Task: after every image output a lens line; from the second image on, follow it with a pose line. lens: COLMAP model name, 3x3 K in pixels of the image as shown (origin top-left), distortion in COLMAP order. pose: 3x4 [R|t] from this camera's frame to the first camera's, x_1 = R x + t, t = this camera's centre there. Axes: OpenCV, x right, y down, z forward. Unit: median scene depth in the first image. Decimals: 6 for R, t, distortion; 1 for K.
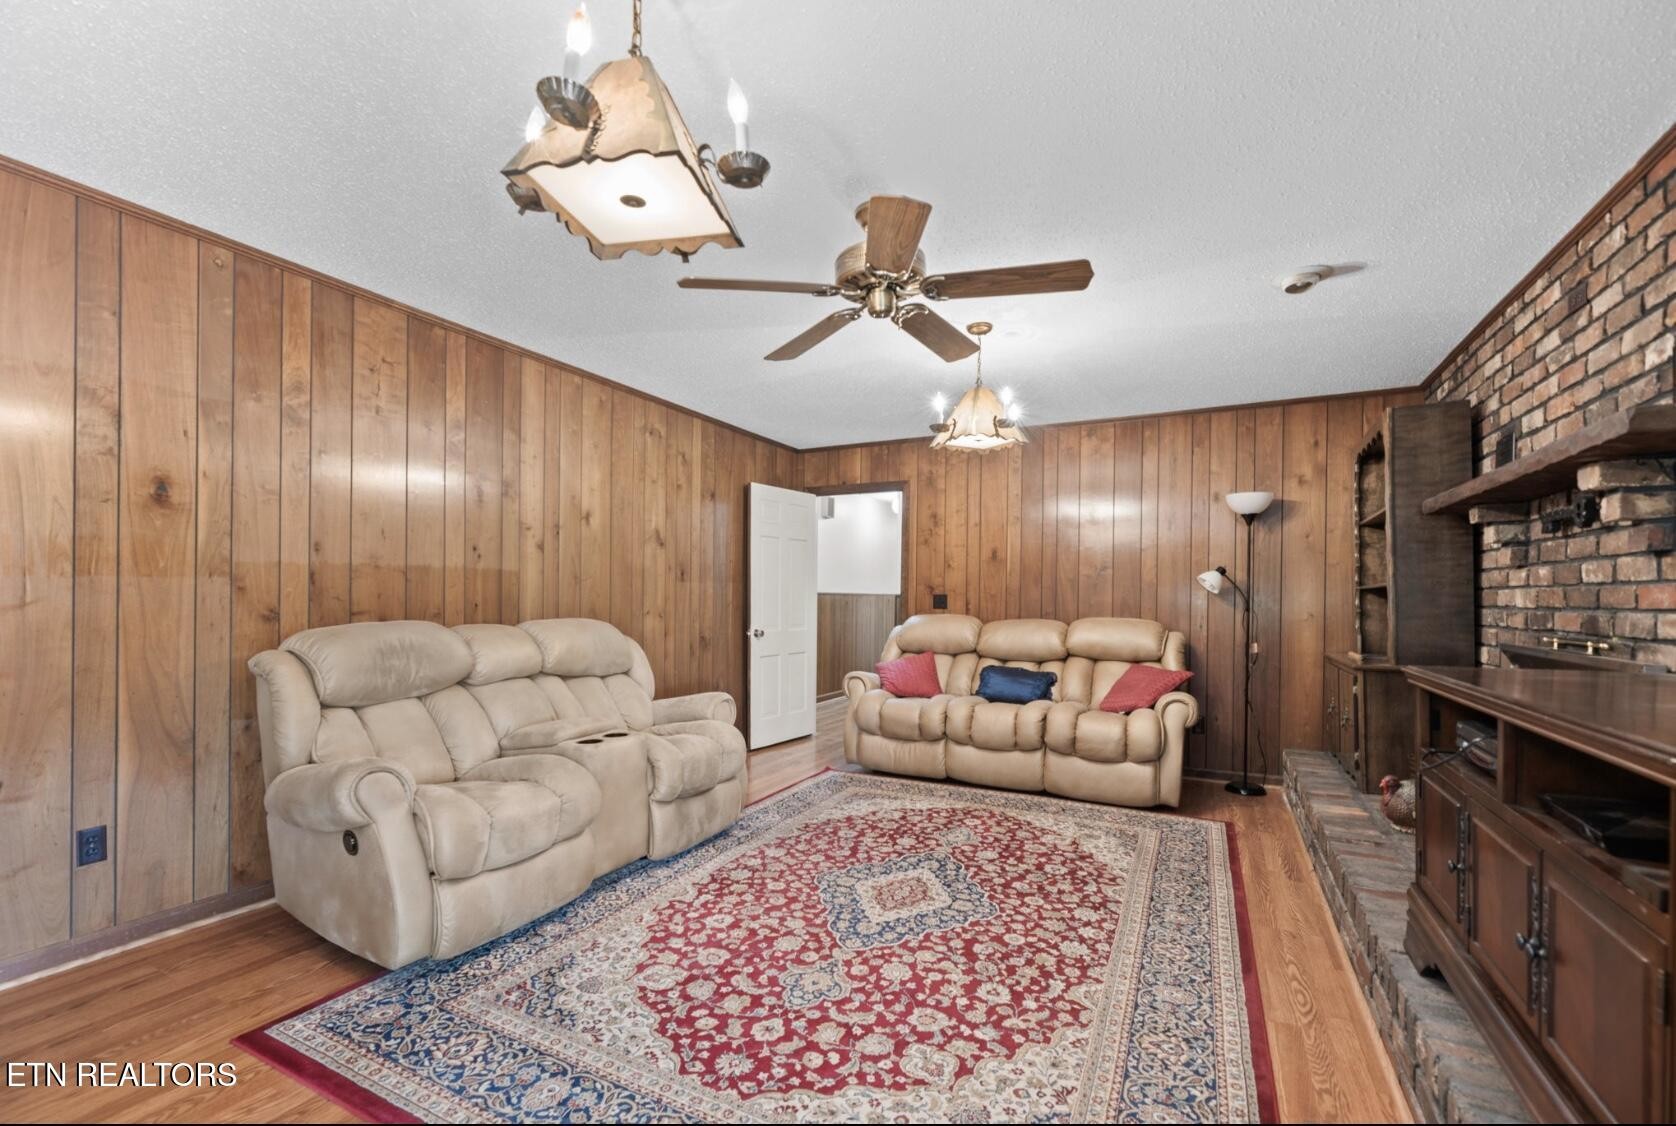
lens RADIAL K [[713.3, 0, 833.6], [0, 713.3, 596.9], [0, 0, 1]] dist [-0.003398, 0.000617]
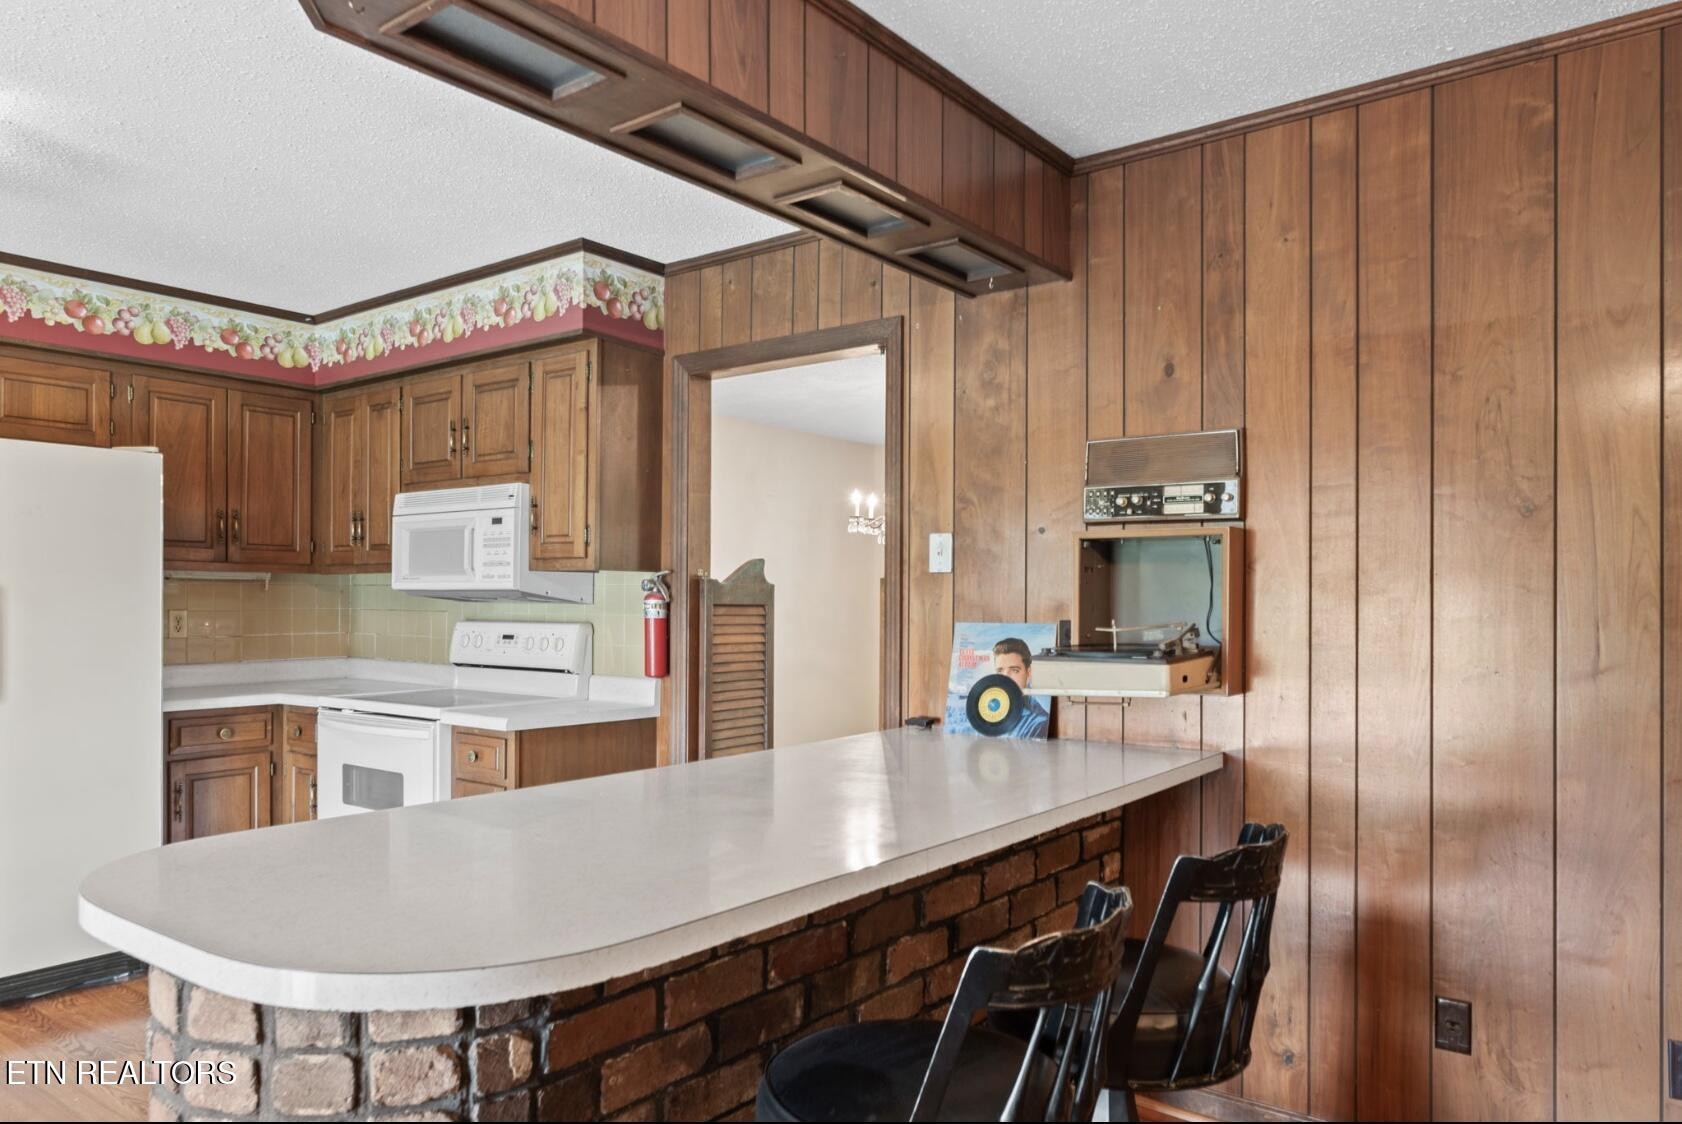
lens RADIAL K [[1122.8, 0, 839.4], [0, 1122.8, 588.9], [0, 0, 1]] dist [0.001124, -0.005941]
pose [[-0.169329, -0.021112, -0.985333, 0.022505], [-0.005205, 0.999776, -0.020527, -0.027889], [0.985546, 0.001653, -0.169401, 0.305139]]
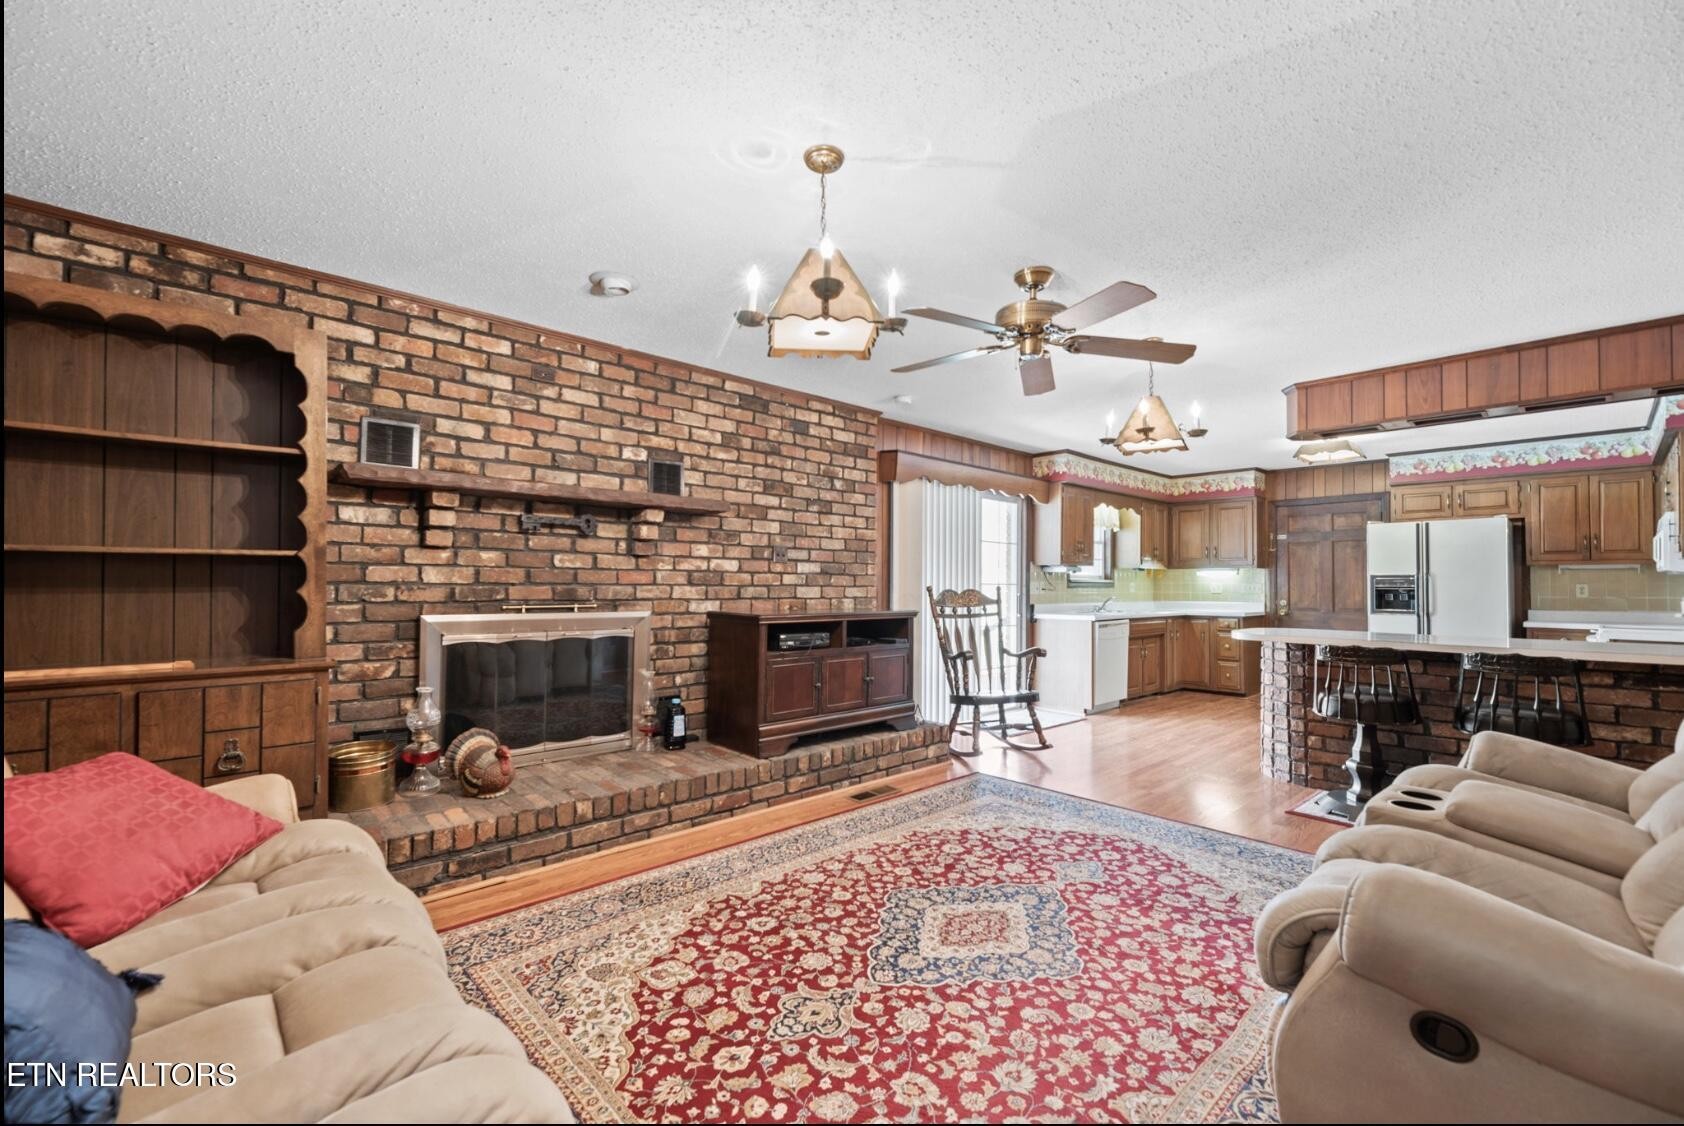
lens RADIAL K [[703.8, 0, 845.9], [0, 703.8, 569.5], [0, 0, 1]] dist [-0.000956, 0.000818]
pose [[-0.944233, -0.010353, 0.329116, -0.026515], [-0.017441, 0.999675, -0.018591, 0.002332], [-0.328817, -0.023294, -0.944106, 1.556400]]
